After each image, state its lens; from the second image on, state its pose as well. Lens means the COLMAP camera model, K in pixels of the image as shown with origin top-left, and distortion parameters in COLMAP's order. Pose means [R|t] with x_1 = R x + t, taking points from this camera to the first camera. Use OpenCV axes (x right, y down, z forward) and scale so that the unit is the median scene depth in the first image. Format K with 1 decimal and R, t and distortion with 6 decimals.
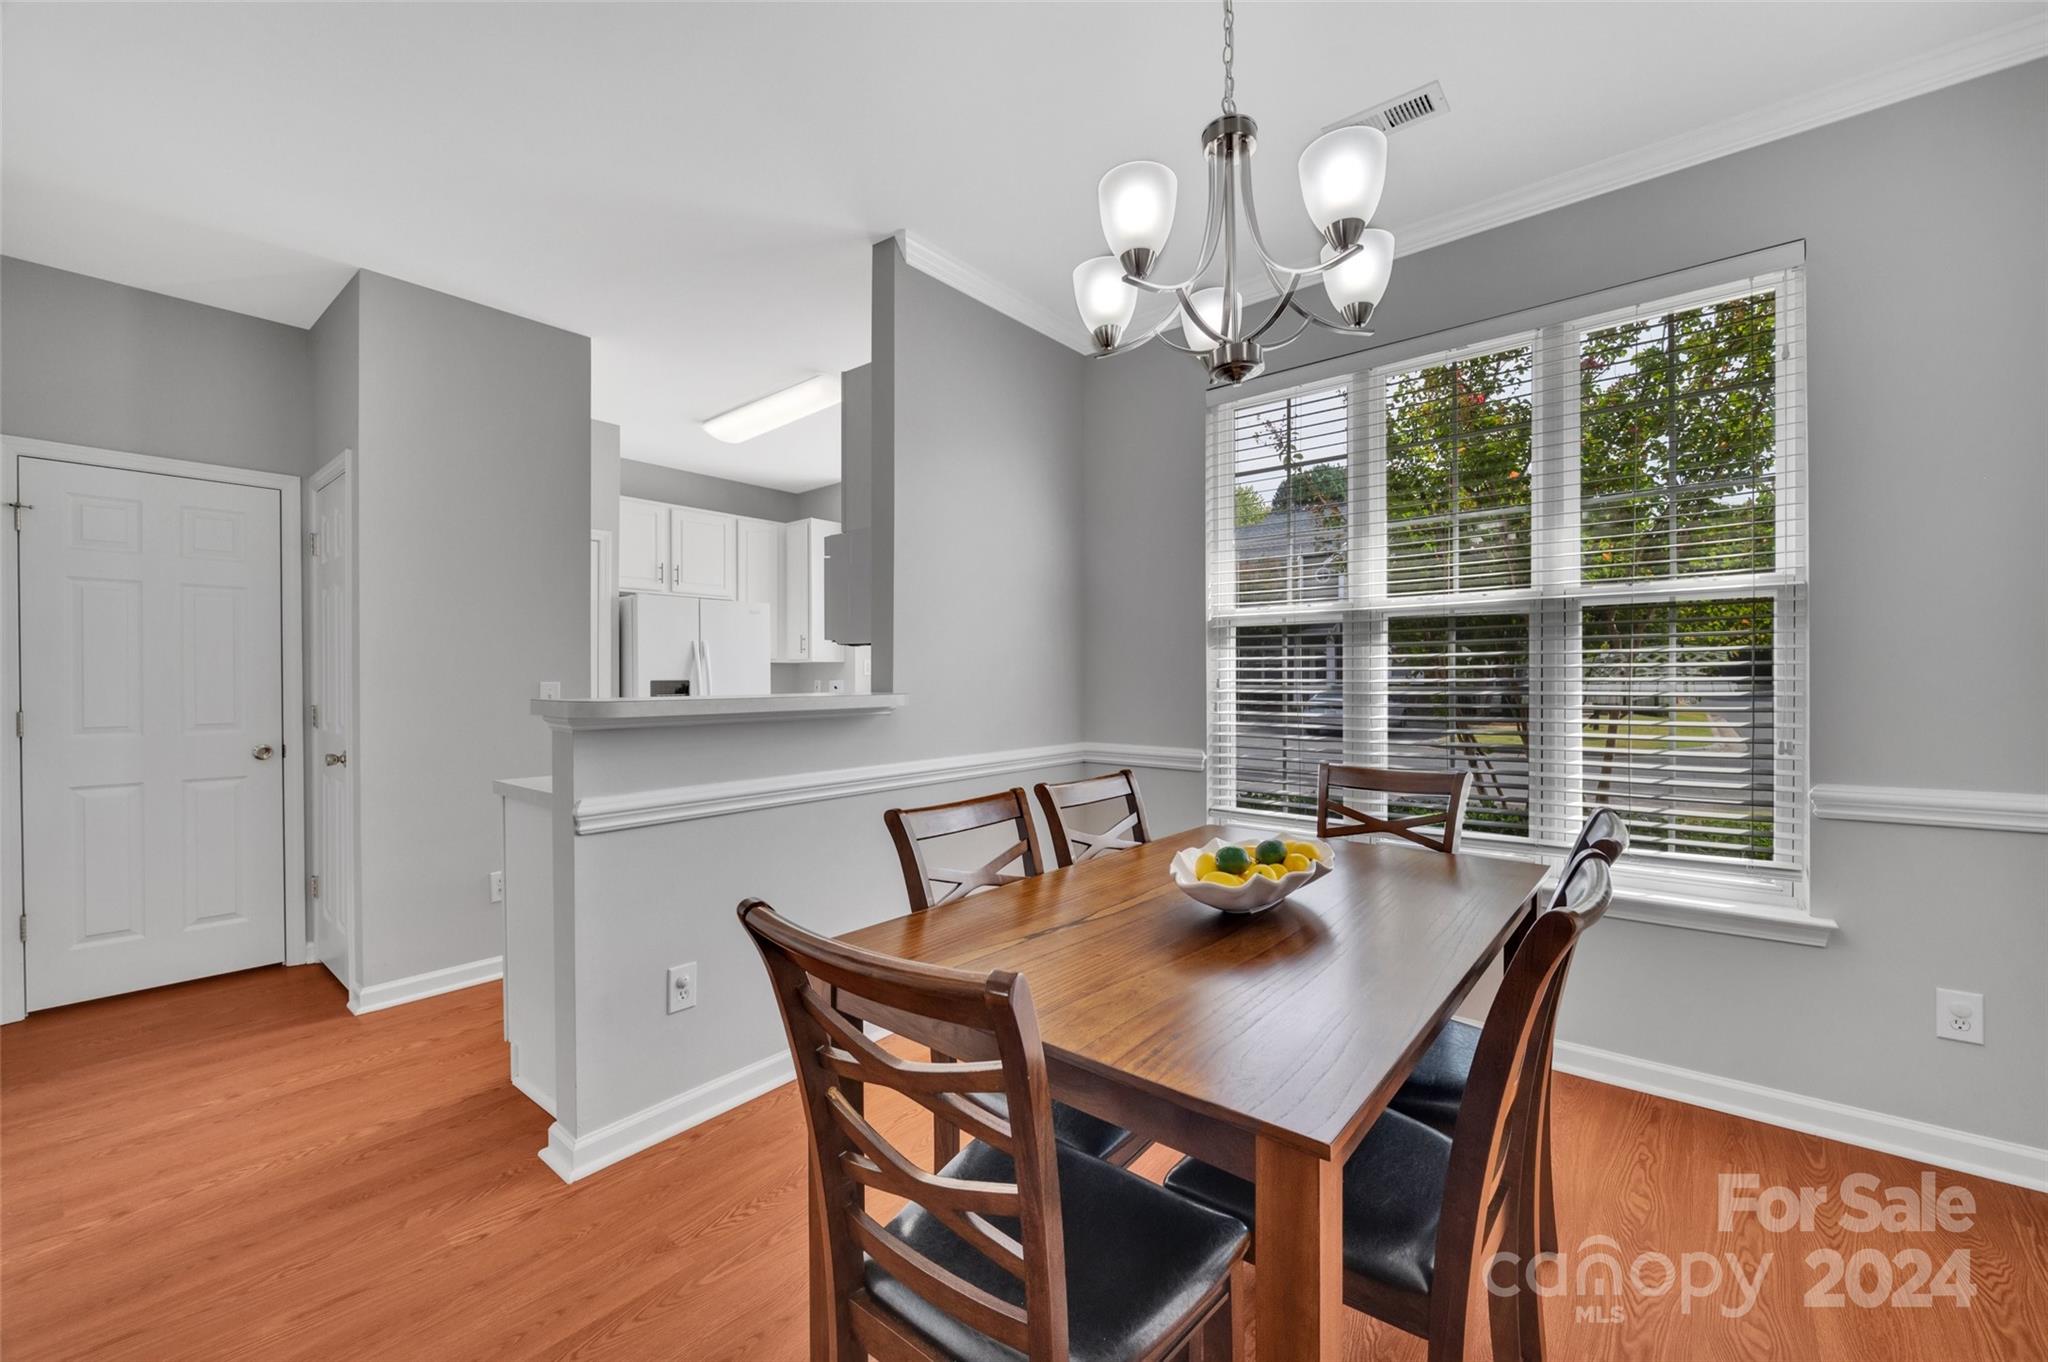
lens RADIAL K [[822.5, 0, 1024.0], [0, 822.5, 681.0], [0, 0, 1]] dist [-0.000101, 0.000002]
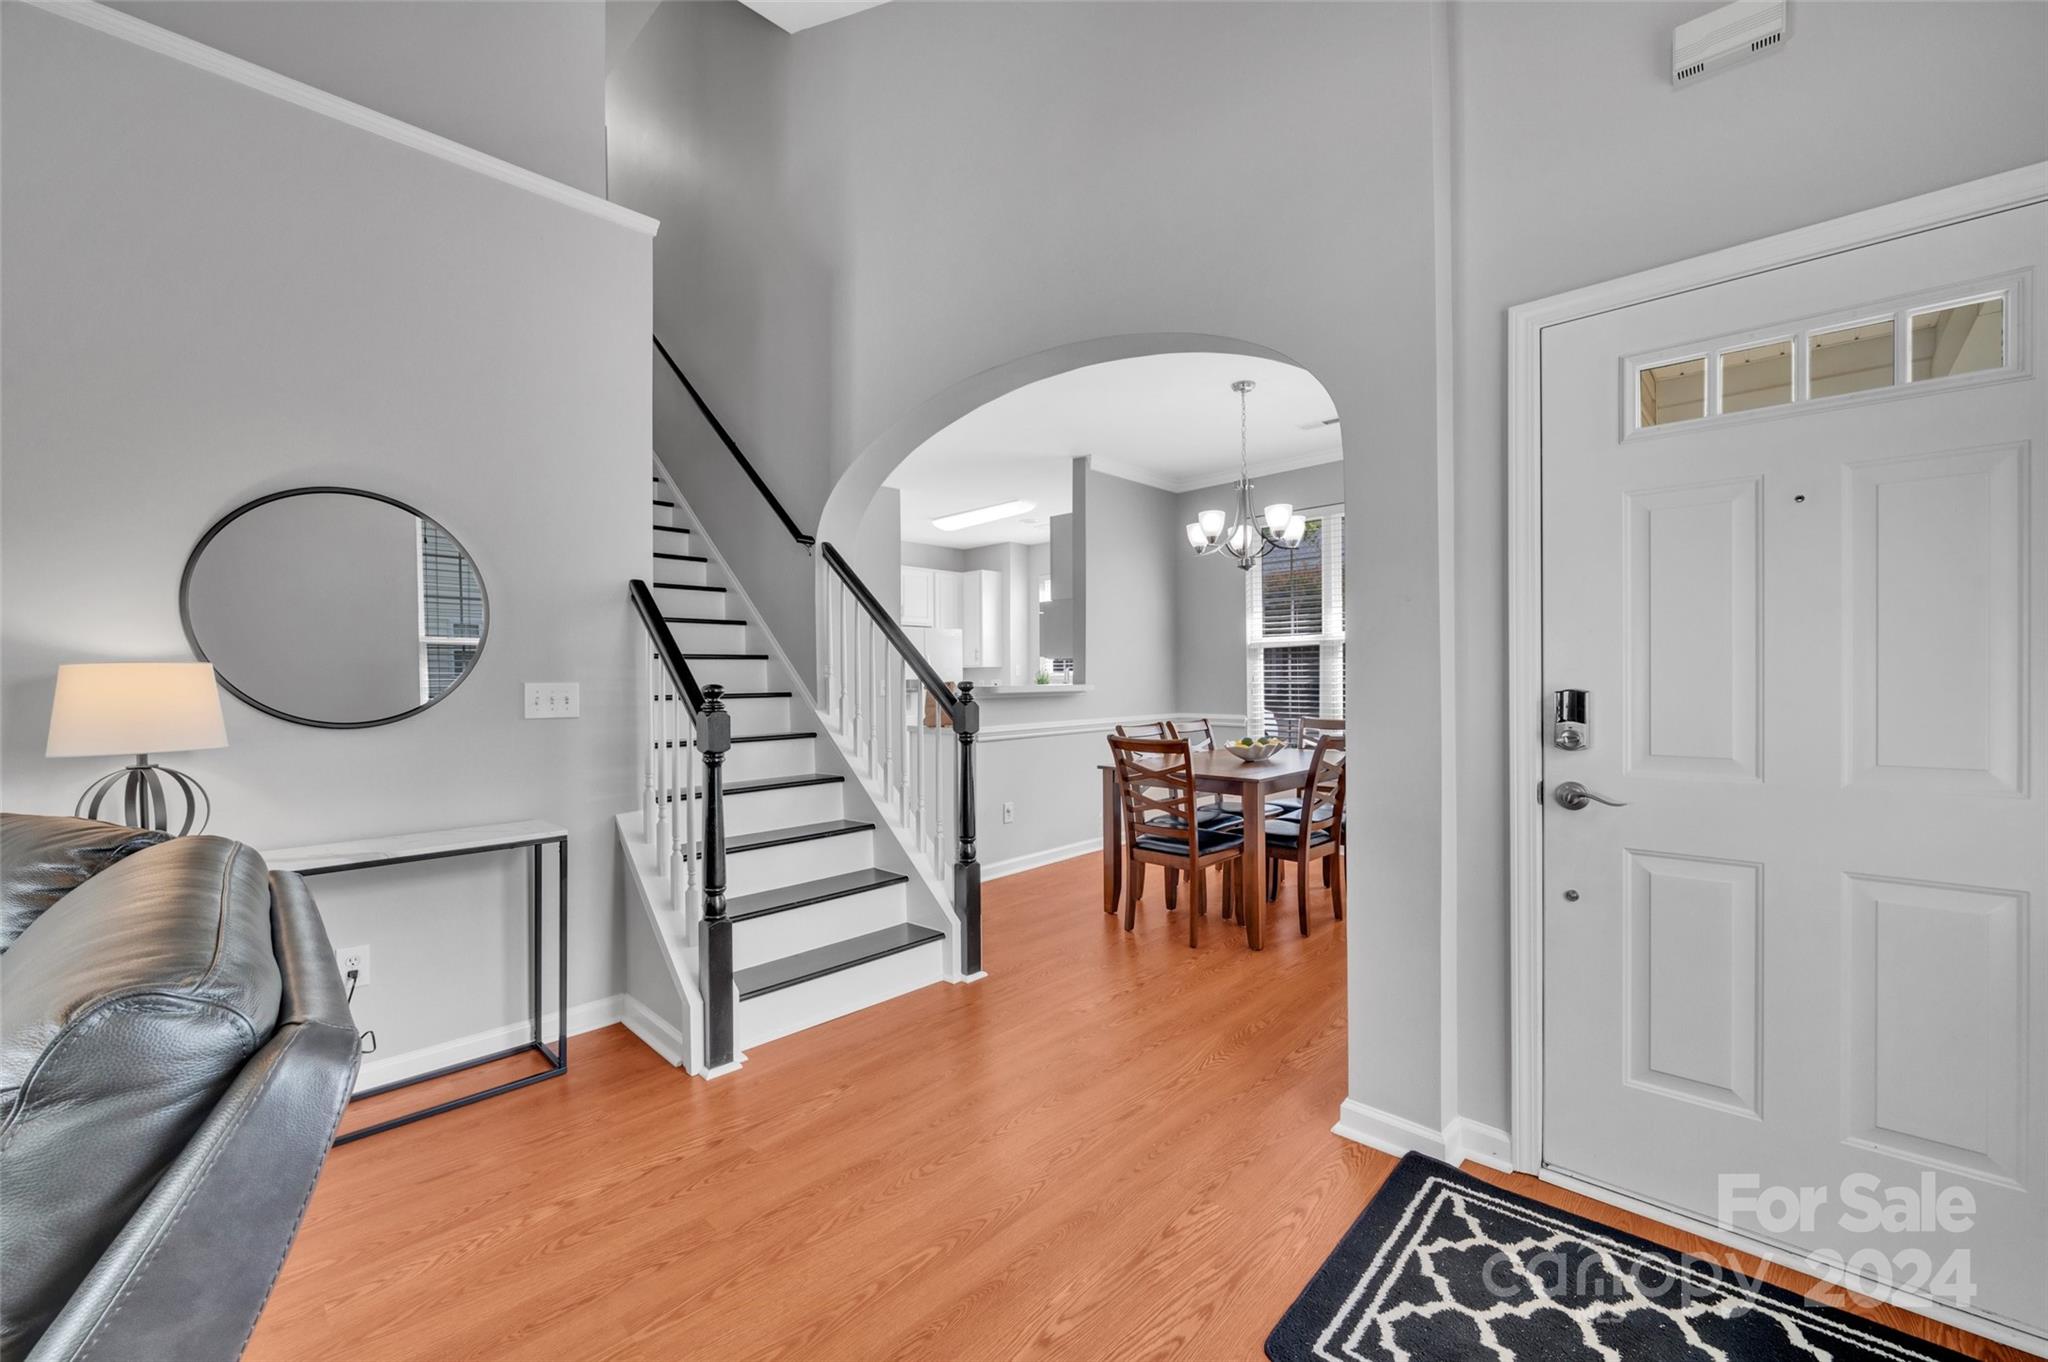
lens RADIAL K [[822.5, 0, 1024.0], [0, 822.5, 681.0], [0, 0, 1]] dist [-0.000101, 0.000002]
pose [[0.997094, -0.005675, -0.075970, -0.147470], [0.005320, 0.999974, -0.004875, 0.015182], [0.075995, 0.004456, 0.997098, -0.950108]]
